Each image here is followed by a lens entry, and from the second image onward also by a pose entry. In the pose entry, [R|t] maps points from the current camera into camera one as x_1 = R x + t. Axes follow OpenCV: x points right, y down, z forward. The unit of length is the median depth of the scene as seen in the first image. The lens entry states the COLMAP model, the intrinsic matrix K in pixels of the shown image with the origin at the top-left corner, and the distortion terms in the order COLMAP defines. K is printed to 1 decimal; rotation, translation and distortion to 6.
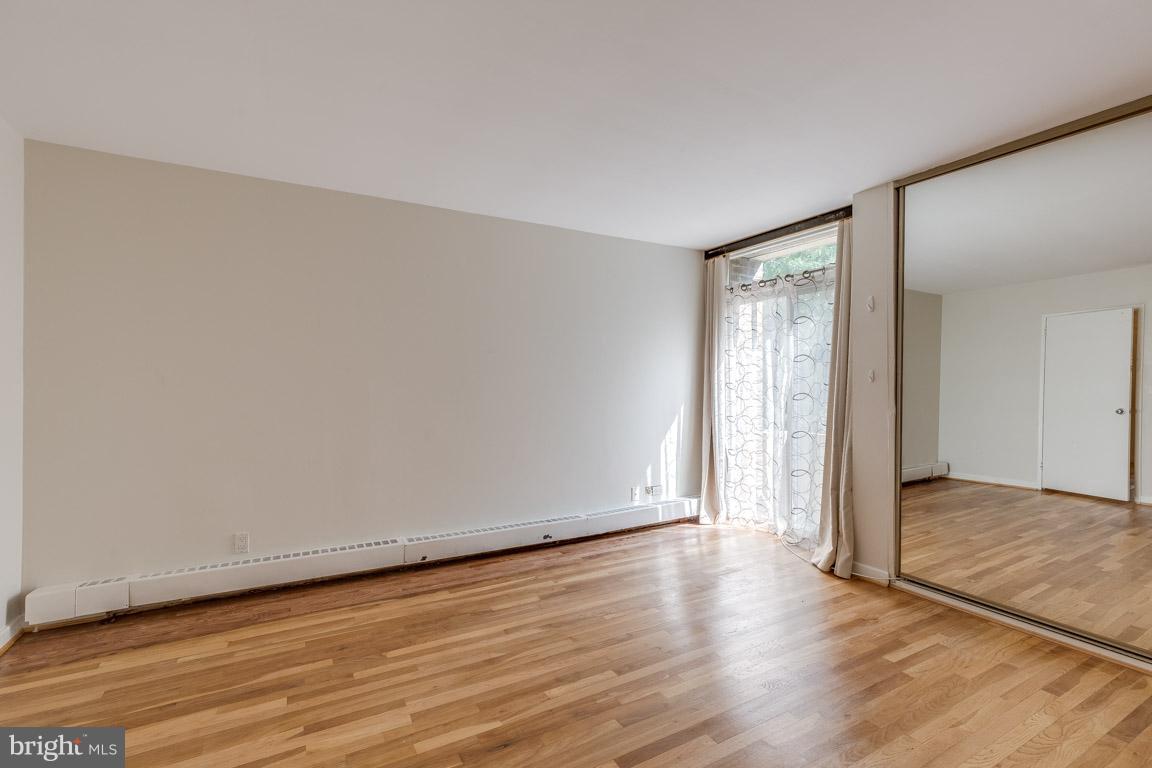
lens RADIAL K [[520.1, 0, 577.8], [0, 520.1, 388.6], [0, 0, 1]] dist [0.001129, 0.000874]
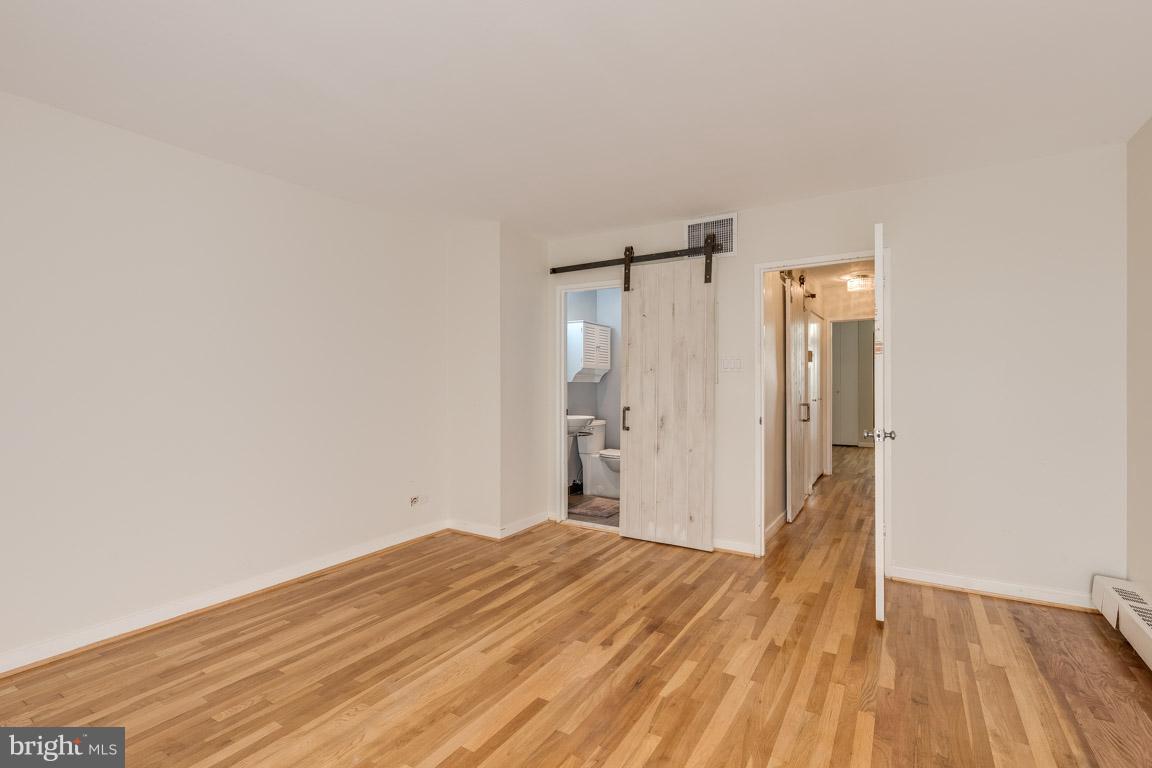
lens RADIAL K [[520.1, 0, 583.7], [0, 520.1, 381.1], [0, 0, 1]] dist [0.001129, 0.000874]
pose [[-0.872201, 0.003233, -0.489136, 0.390993], [-0.003818, 0.999903, 0.013418, -0.013960], [0.489132, 0.013571, -0.872104, 1.406027]]
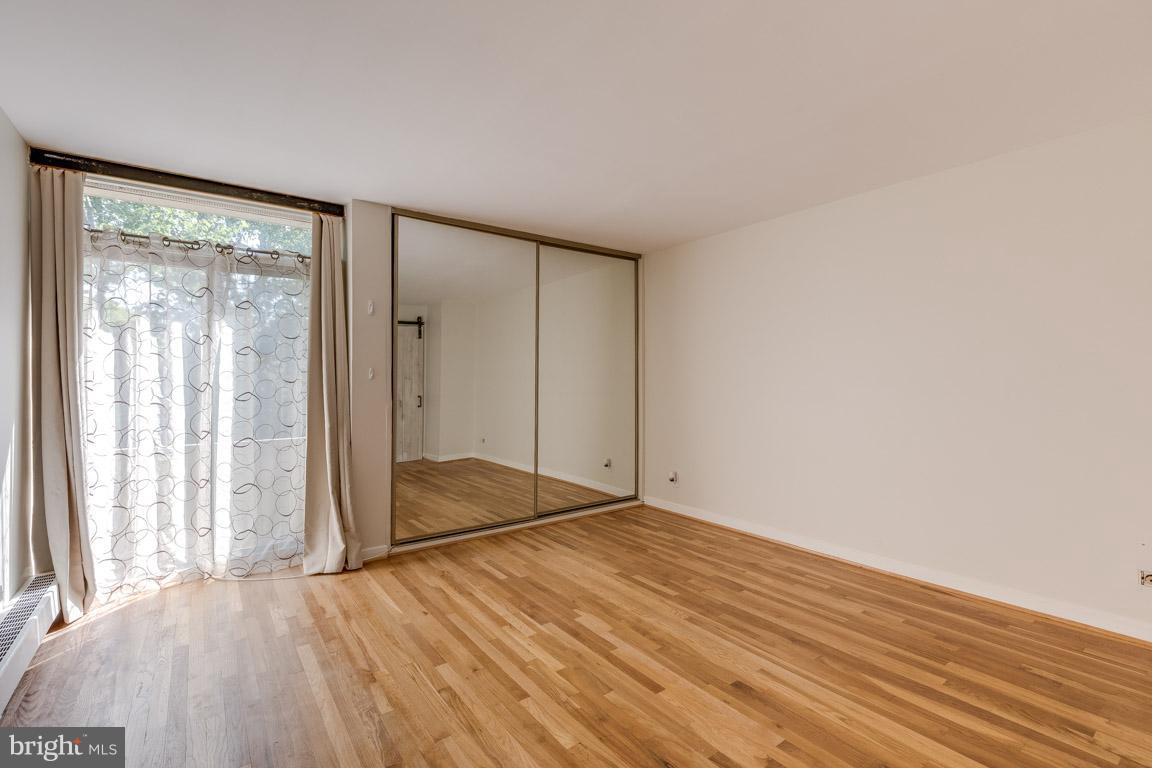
lens RADIAL K [[520.1, 0, 583.5], [0, 520.1, 380.3], [0, 0, 1]] dist [0.001129, 0.000874]
pose [[-0.133111, 0.001243, 0.991100, -0.742541], [0.018506, 0.999828, 0.001232, -0.001718], [-0.990928, 0.018506, -0.133111, 0.899484]]
